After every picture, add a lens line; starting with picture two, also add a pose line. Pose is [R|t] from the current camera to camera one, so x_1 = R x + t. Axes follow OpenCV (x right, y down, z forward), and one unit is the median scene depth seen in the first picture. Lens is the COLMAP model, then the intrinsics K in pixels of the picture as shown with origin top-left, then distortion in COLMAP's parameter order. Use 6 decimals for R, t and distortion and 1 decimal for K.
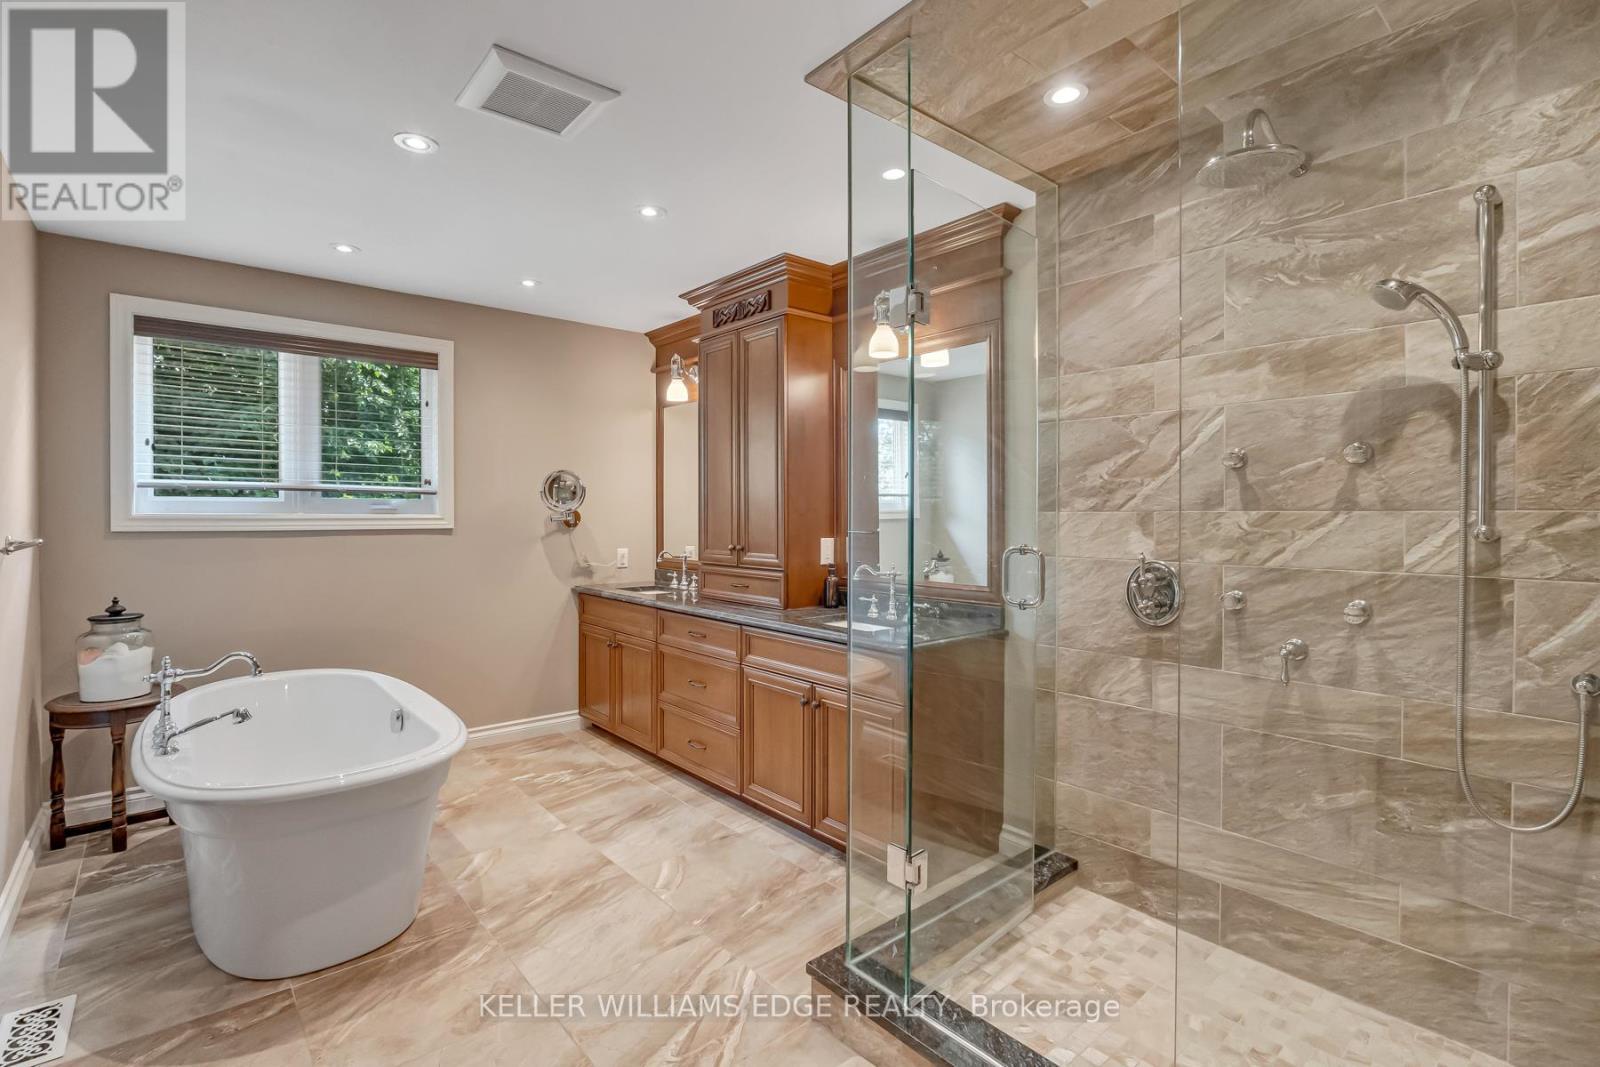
lens RADIAL K [[731.4, 0, 800.4], [0, 731.4, 528.5], [0, 0, 1]] dist [-0.002946, -0.000339]
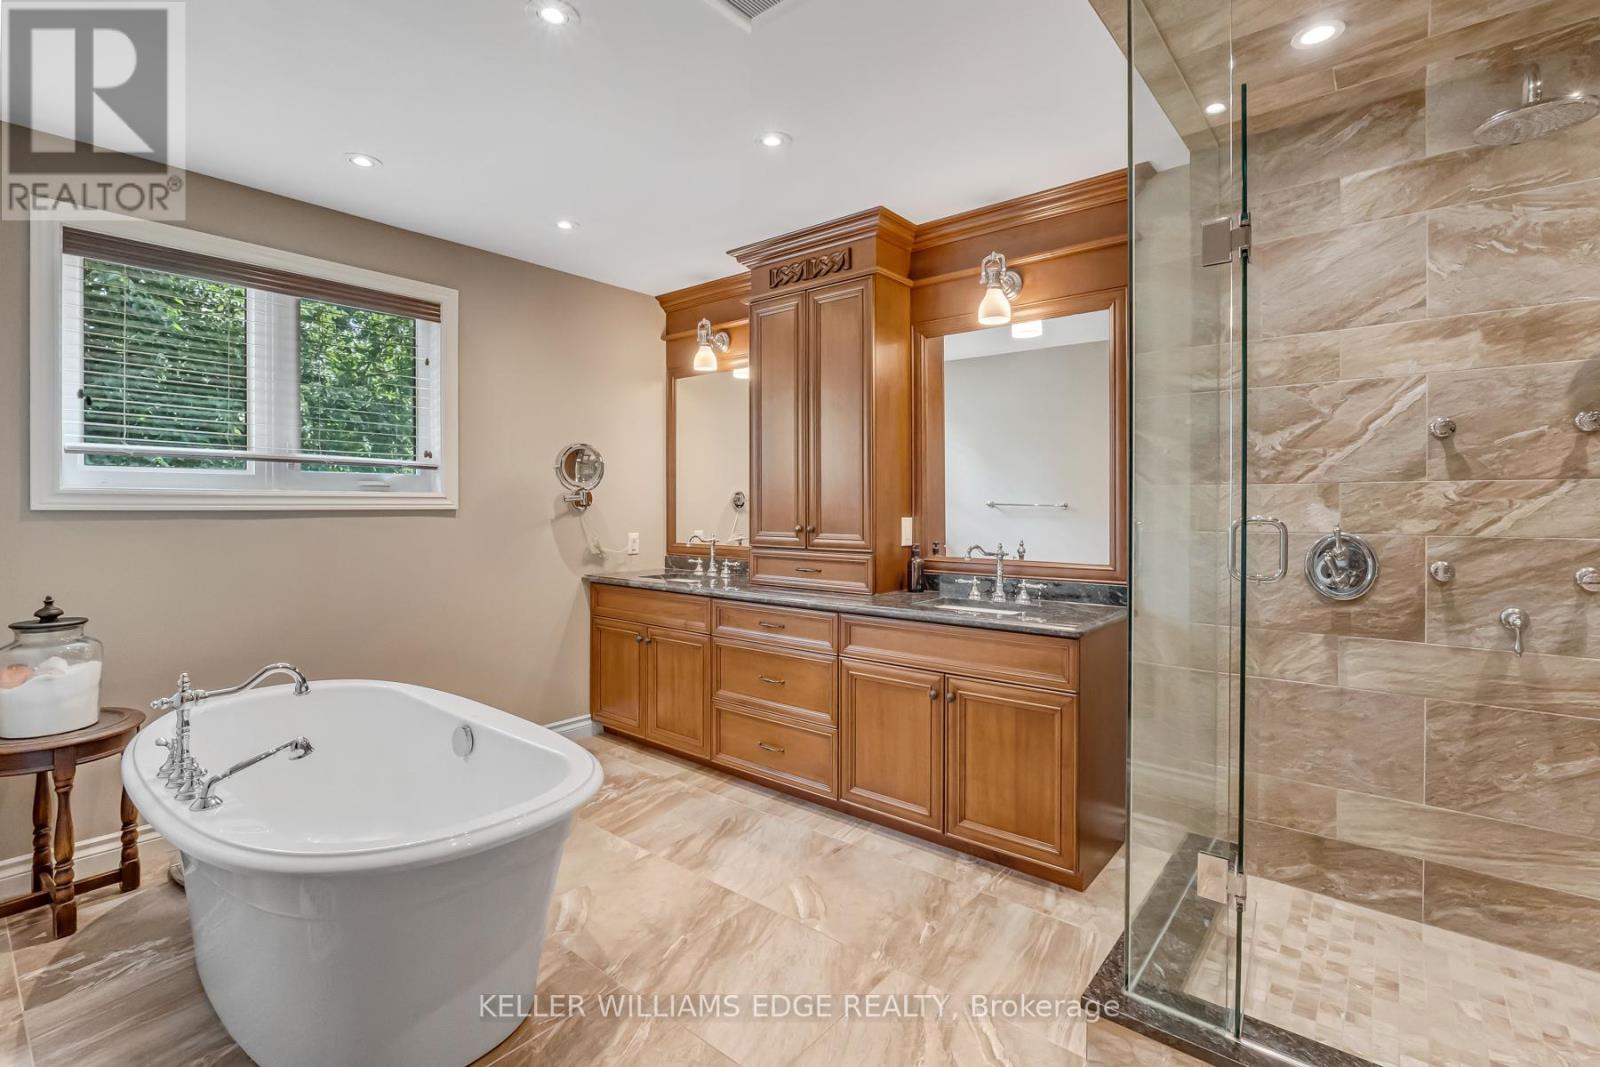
lens RADIAL K [[719.9, 0, 802.2], [0, 719.9, 516.5], [0, 0, 1]] dist [-0.003846, -0.001059]
pose [[0.985047, -0.003082, 0.172259, -0.371618], [0.003748, 0.999987, -0.003542, 0.021492], [-0.172246, 0.004135, 0.985045, 0.173445]]
